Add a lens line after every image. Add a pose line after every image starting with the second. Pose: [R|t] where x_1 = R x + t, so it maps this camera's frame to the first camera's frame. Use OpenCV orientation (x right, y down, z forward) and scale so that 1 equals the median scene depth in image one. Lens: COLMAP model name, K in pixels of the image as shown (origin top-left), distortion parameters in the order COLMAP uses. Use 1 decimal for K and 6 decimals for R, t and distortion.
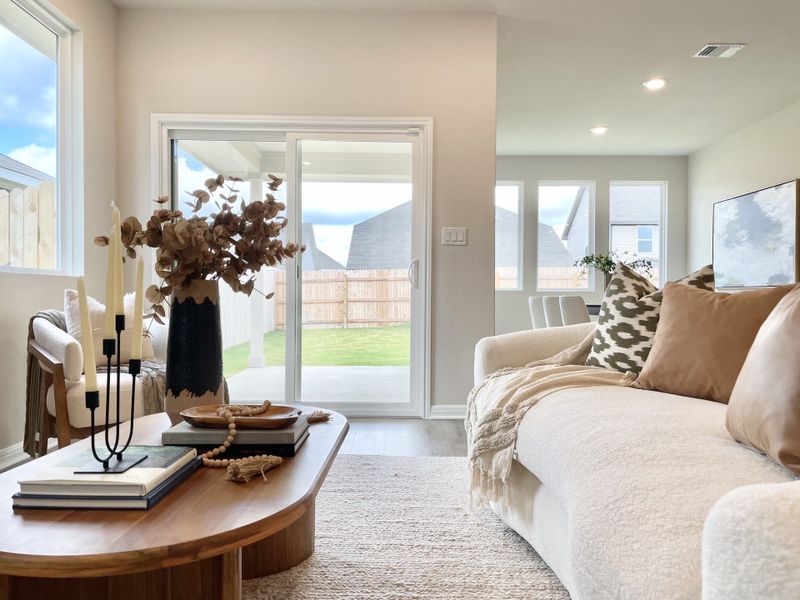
lens RADIAL K [[605.4, 0, 400.6], [0, 605.4, 305.1], [0, 0, 1]] dist [0.094804, -0.142260]
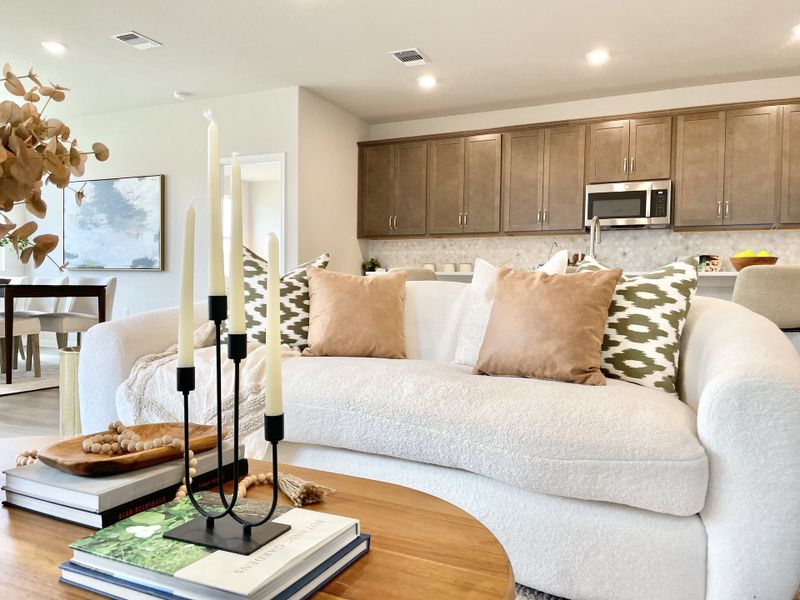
lens RADIAL K [[605.4, 0, 400.6], [0, 605.4, 305.1], [0, 0, 1]] dist [0.094804, -0.142260]
pose [[0.428398, -0.024582, 0.903256, -0.305441], [-0.002849, 0.999588, 0.028555, 0.002184], [-0.903586, -0.014806, 0.428151, 0.182994]]
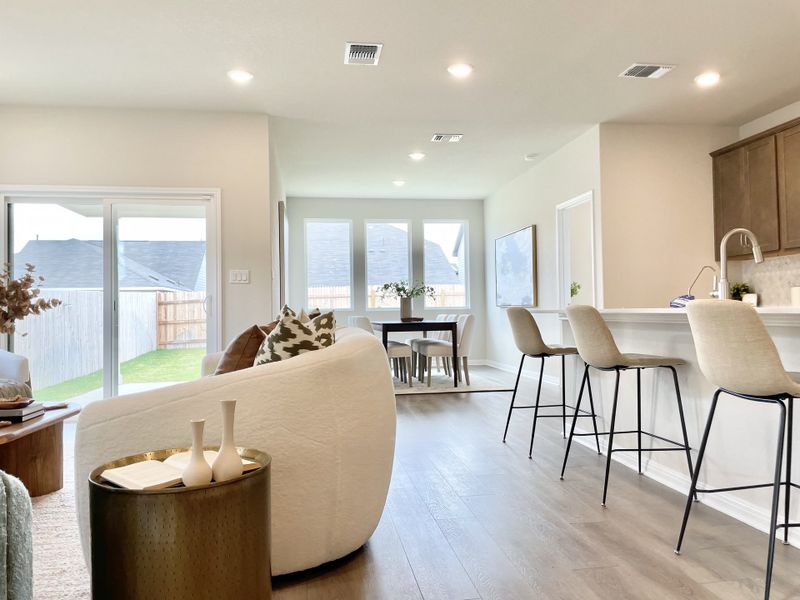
lens RADIAL K [[600.0, 0, 400.0], [0, 600.0, 300.0], [0, 0, 1]] dist [0.087523, -0.131564]
pose [[0.988953, -0.018204, 0.147110, 0.266039], [0.022781, 0.999306, -0.029487, -0.017584], [-0.146471, 0.032513, 0.988680, -0.392790]]
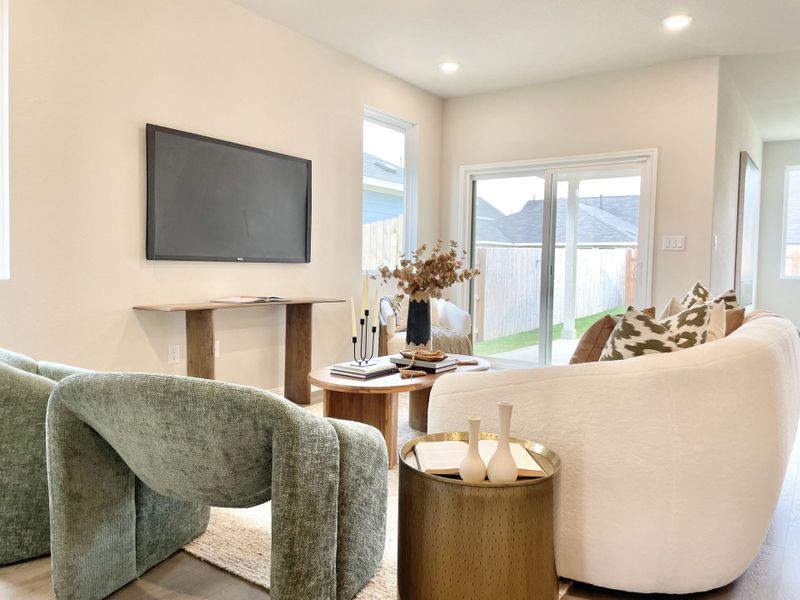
lens RADIAL K [[595.0, 0, 397.8], [0, 595.0, 290.9], [0, 0, 1]] dist [0.086641, -0.116906]
pose [[0.814557, 0.036080, -0.578961, 0.377009], [-0.020884, 0.999241, 0.032889, -0.050868], [0.579708, -0.014699, 0.814692, -0.340663]]
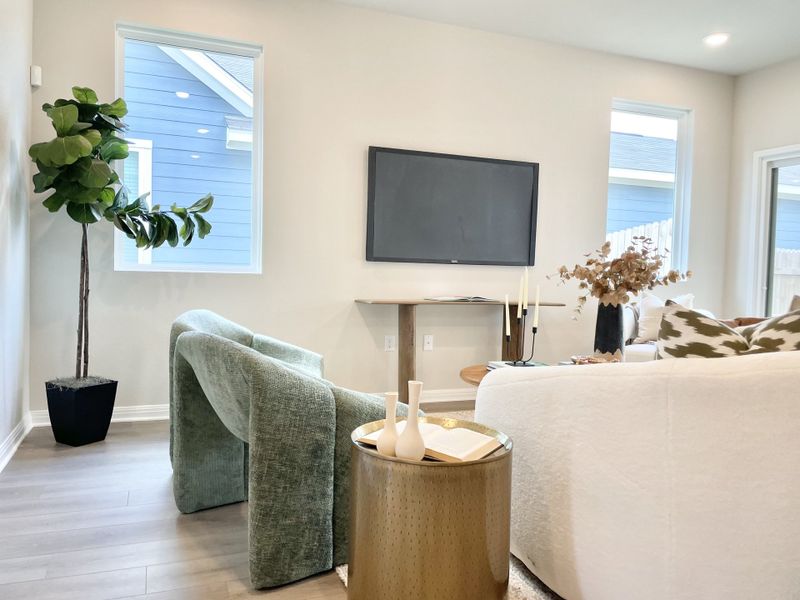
lens RADIAL K [[595.0, 0, 397.8], [0, 595.0, 290.9], [0, 0, 1]] dist [0.086641, -0.116906]
pose [[0.353054, 0.037613, -0.934847, 0.566735], [-0.035295, 0.999016, 0.026865, -0.036271], [0.934937, 0.023510, 0.354034, -0.137617]]
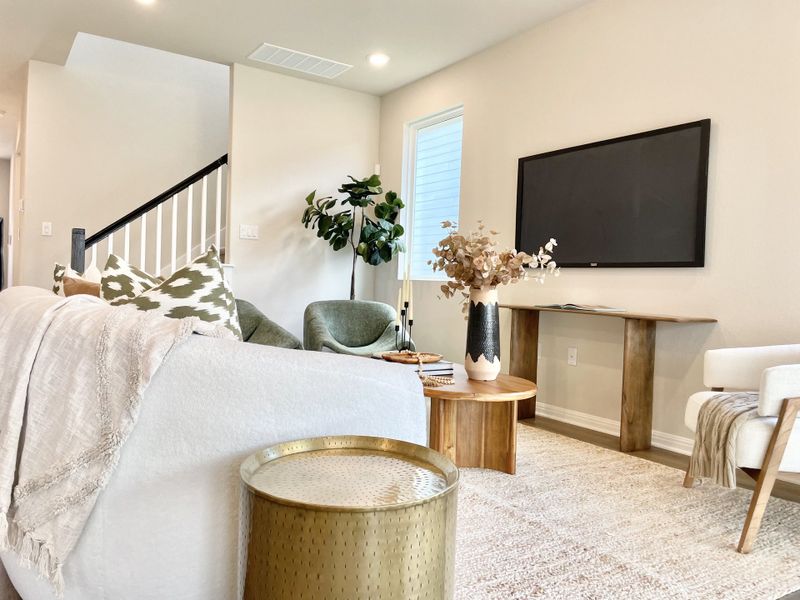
lens RADIAL K [[595.0, 0, 397.8], [0, 595.0, 290.9], [0, 0, 1]] dist [0.086641, -0.116906]
pose [[-0.839486, -0.026319, -0.542743, 0.334139], [-0.046433, 0.998647, 0.023393, -0.031071], [0.541393, 0.044839, -0.839573, 1.046520]]
